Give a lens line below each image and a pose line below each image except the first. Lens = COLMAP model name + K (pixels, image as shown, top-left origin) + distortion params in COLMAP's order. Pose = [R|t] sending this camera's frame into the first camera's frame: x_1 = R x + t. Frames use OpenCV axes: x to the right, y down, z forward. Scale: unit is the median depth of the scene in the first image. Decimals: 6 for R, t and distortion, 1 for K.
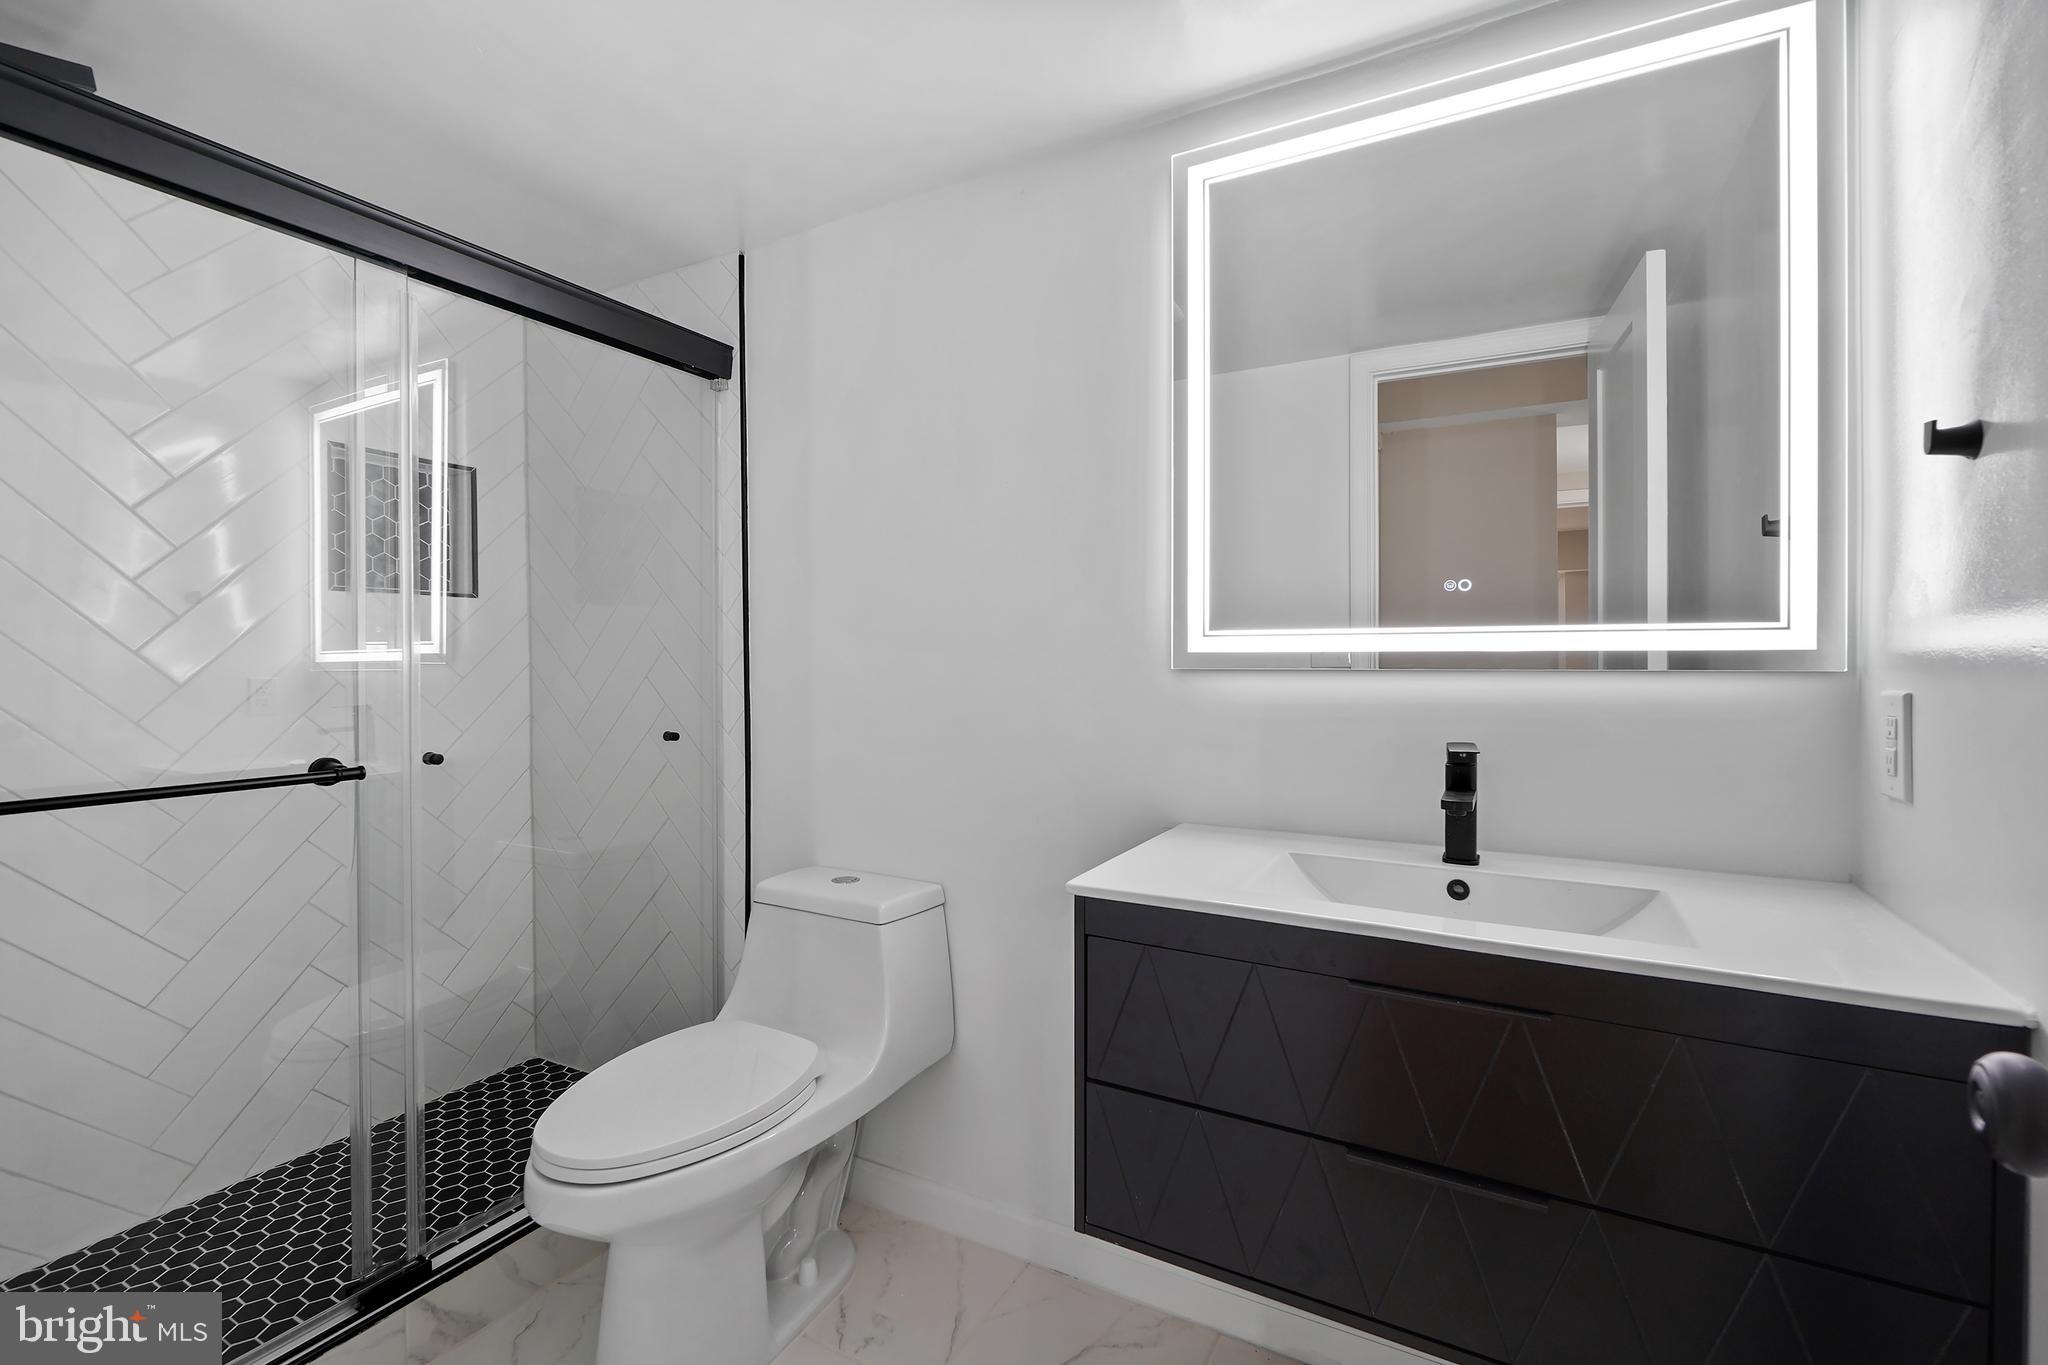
lens RADIAL K [[896.9, 0, 1024.2], [0, 896.9, 673.2], [0, 0, 1]] dist [-0.000218, -0.000500]
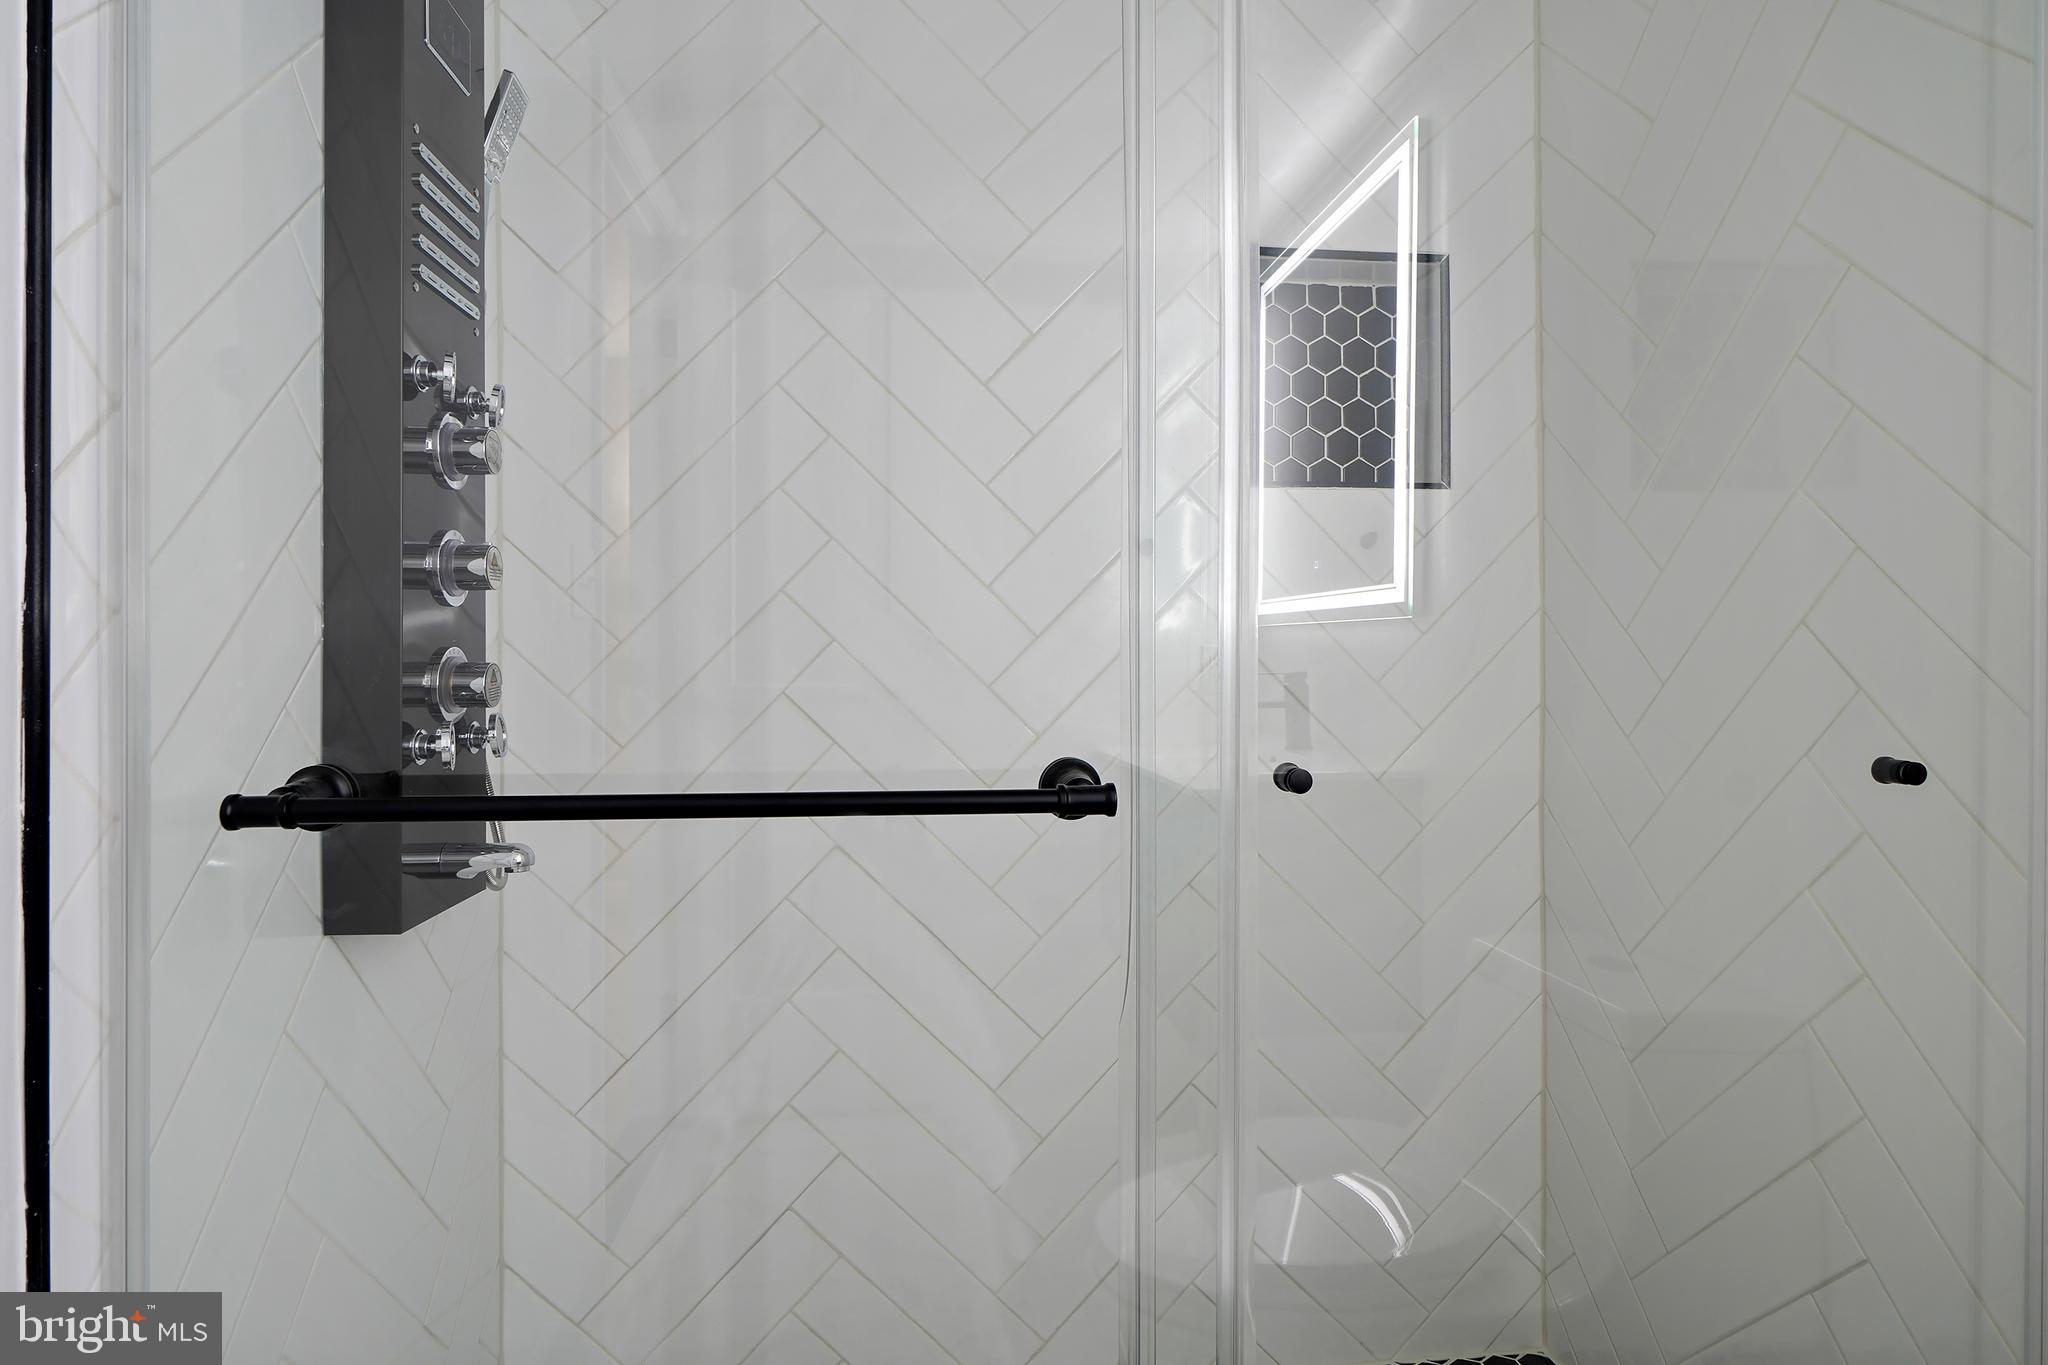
lens RADIAL K [[1090.1, 0, 1024.0], [0, 1090.1, 682.5], [0, 0, 1]] dist [-0.003340, -0.000685]
pose [[0.574383, 0.010269, -0.818522, -0.200648], [-0.005808, 0.999947, 0.008469, 0.030068], [0.818566, -0.000110, 0.574413, 0.381620]]
